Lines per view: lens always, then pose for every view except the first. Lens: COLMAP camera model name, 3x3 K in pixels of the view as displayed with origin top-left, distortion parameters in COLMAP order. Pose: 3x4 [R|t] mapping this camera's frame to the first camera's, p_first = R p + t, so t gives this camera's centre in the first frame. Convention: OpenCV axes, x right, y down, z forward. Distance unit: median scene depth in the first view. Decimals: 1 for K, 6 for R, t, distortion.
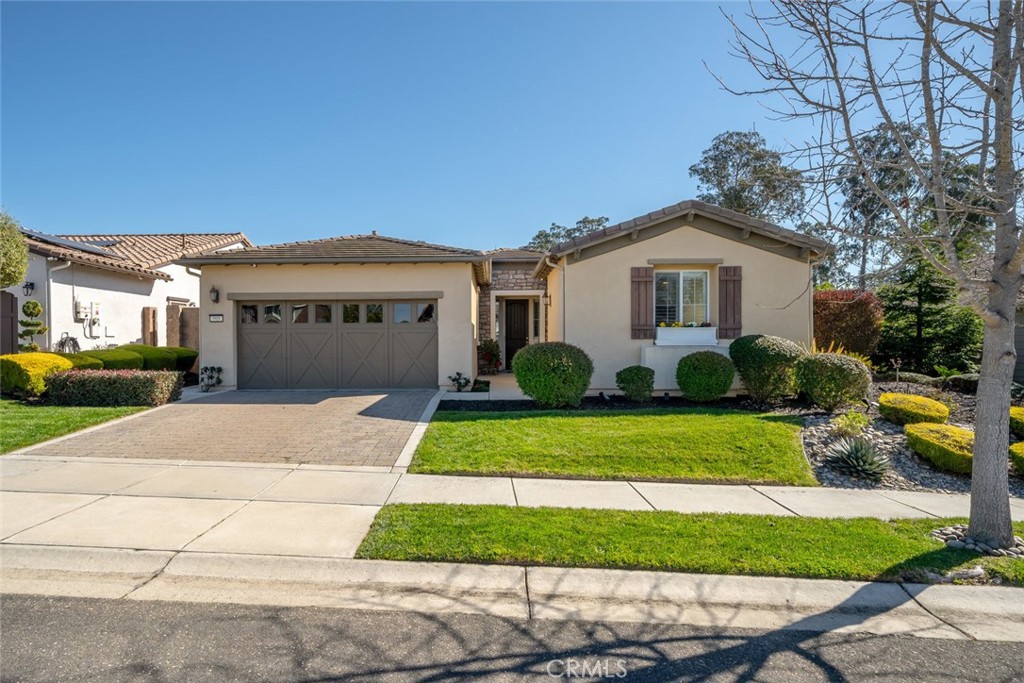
lens RADIAL K [[475.4, 0, 512.0], [0, 475.4, 341.5], [0, 0, 1]] dist [0.000572, 0.000428]
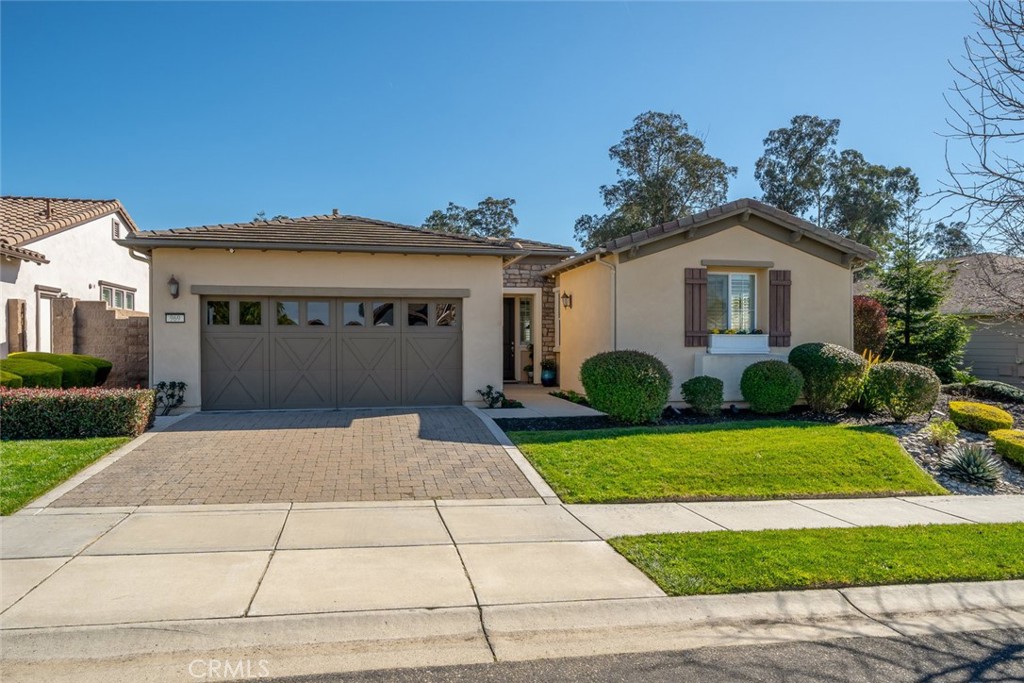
lens RADIAL K [[567.7, 0, 513.2], [0, 567.7, 345.4], [0, 0, 1]] dist [0.002575, 0.000017]
pose [[0.978656, 0.002156, 0.205492, -0.295543], [-0.002663, 0.999994, 0.002192, -0.009012], [-0.205487, -0.002693, 0.978656, -0.000781]]
